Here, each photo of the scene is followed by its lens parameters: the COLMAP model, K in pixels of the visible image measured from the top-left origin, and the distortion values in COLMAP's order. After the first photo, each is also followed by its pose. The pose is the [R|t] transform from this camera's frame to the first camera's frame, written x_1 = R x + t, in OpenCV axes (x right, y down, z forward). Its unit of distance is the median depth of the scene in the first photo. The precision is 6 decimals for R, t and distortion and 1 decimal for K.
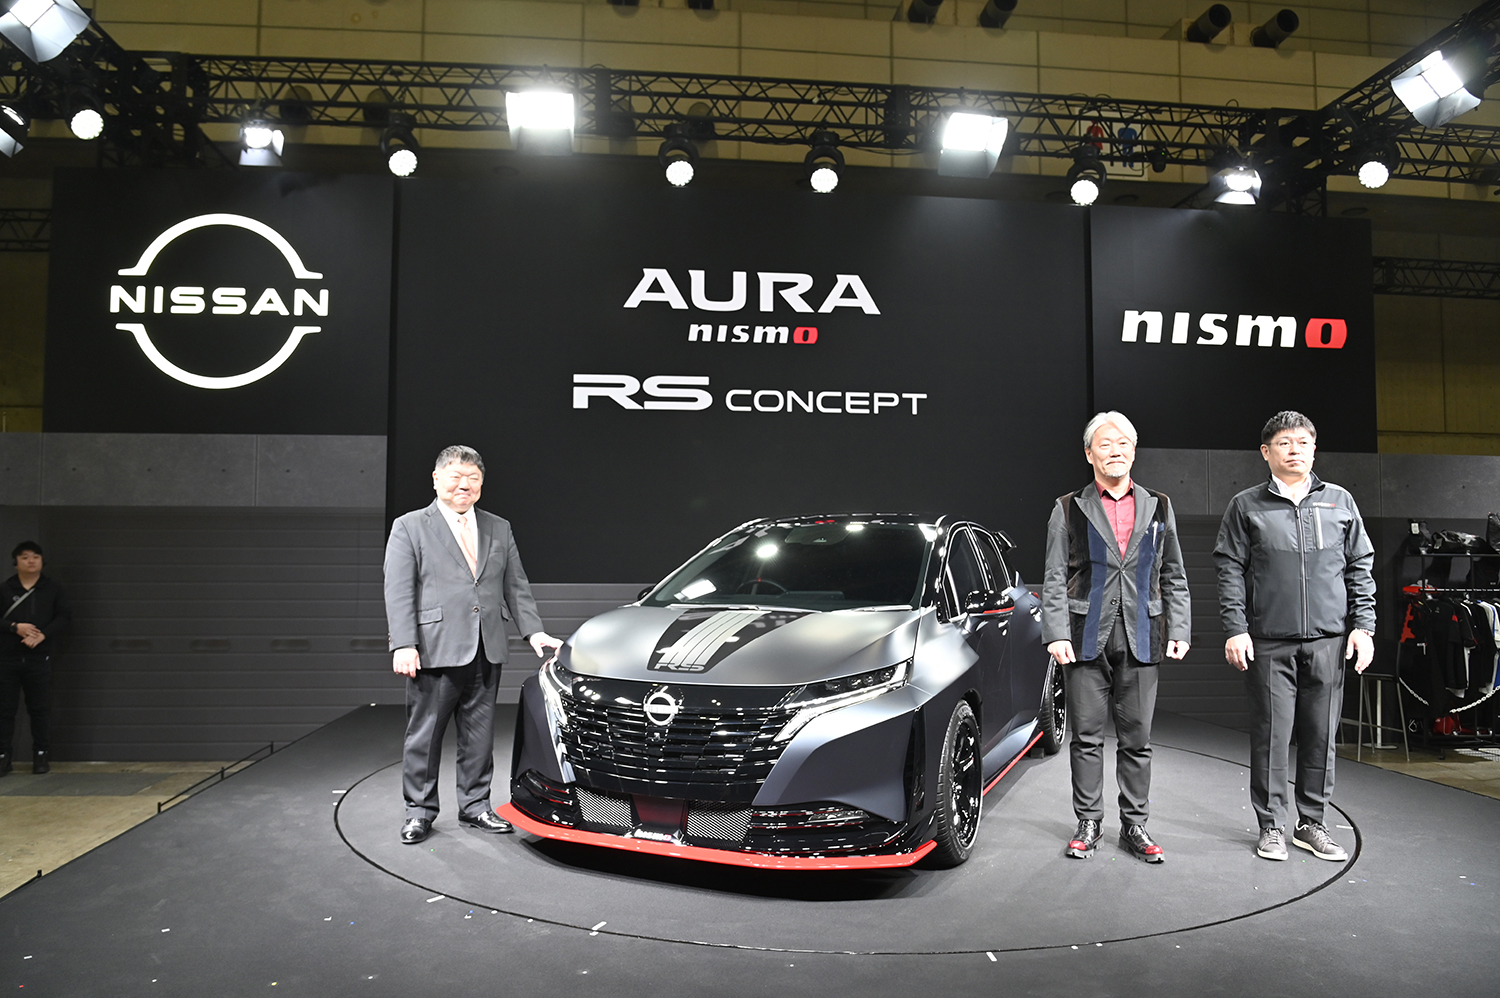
lens RADIAL K [[1039.2, 0, 750.0], [0, 1039.2, 499.0], [0, 0, 1]] dist [-0.054009, -0.001908]
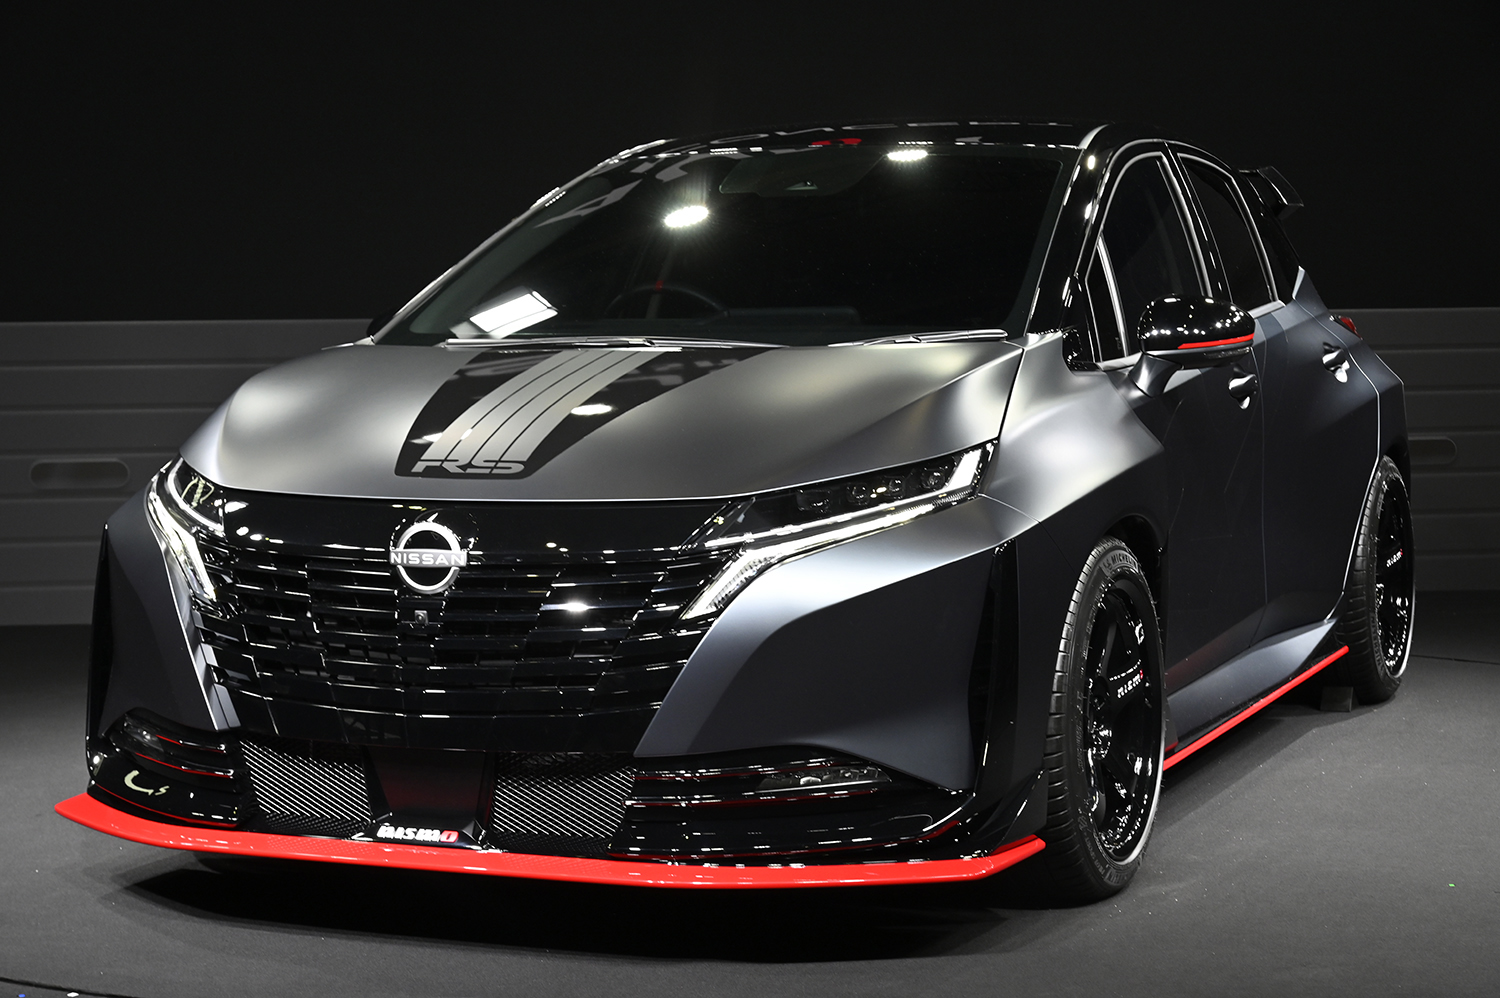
lens RADIAL K [[2887.8, 0, 750.0], [0, 2887.8, 499.0], [0, 0, 1]] dist [0.007543, 0.121506]
pose [[0.999547, -0.014413, 0.026411, 0.008523], [0.010769, 0.991021, 0.133274, 0.005766], [-0.028095, -0.132929, 0.990727, -0.100186]]
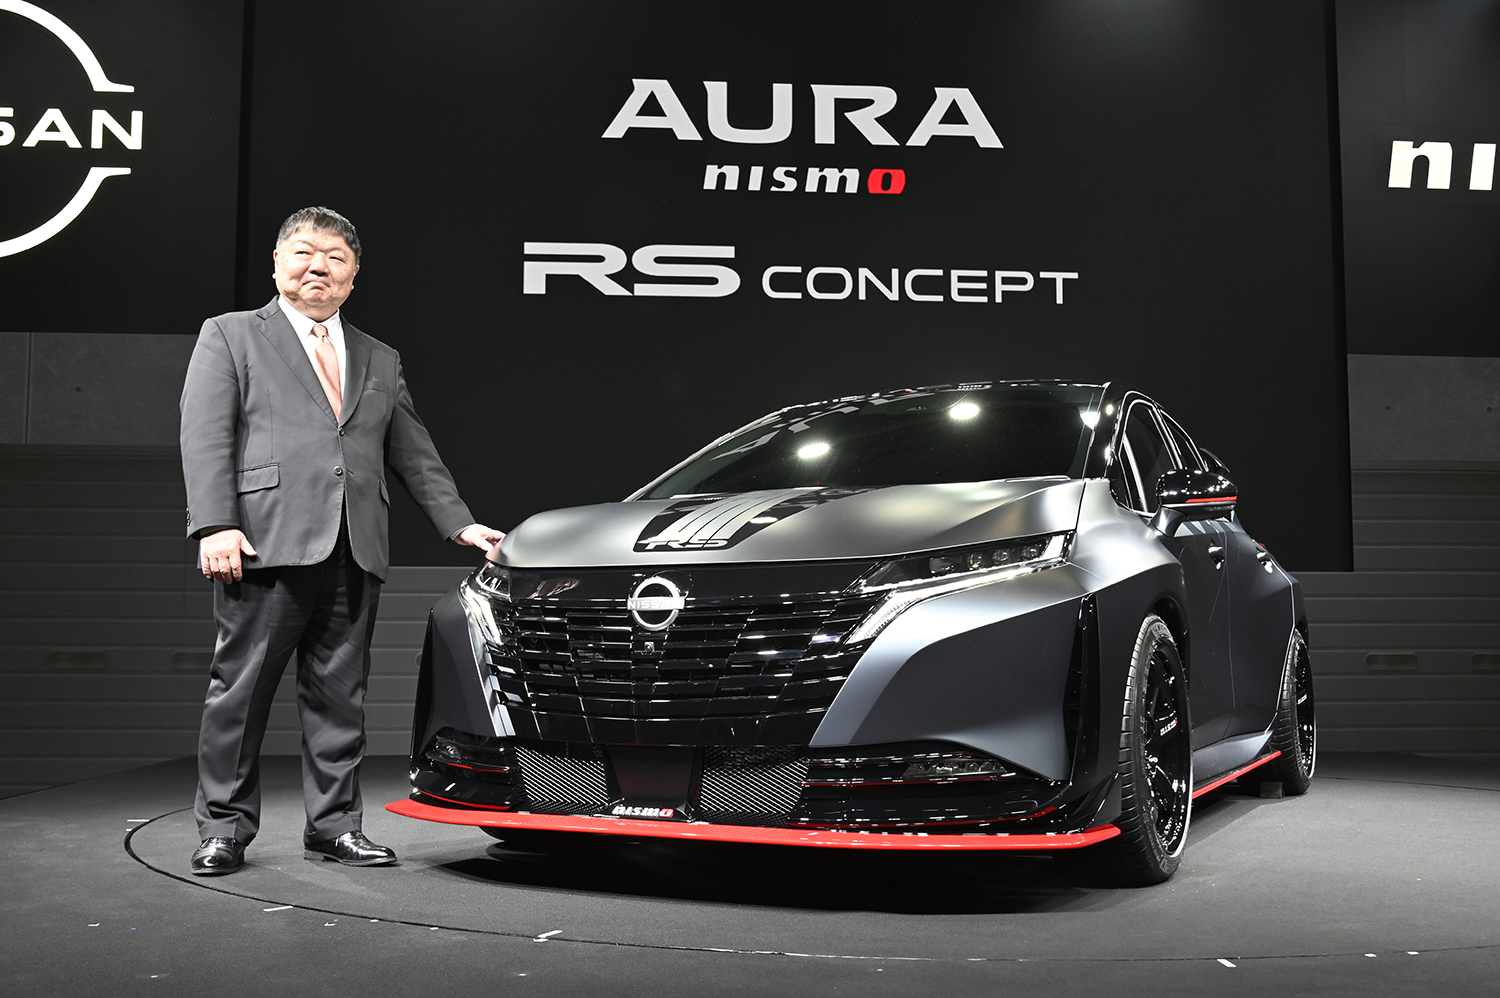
lens RADIAL K [[1584.6, 0, 750.0], [0, 1584.6, 499.0], [0, 0, 1]] dist [-0.035960, -0.002053]
pose [[0.999519, -0.004483, -0.030677, -0.001331], [0.003503, 0.999484, -0.031918, 0.073872], [0.030804, 0.031795, 0.999020, 0.035320]]
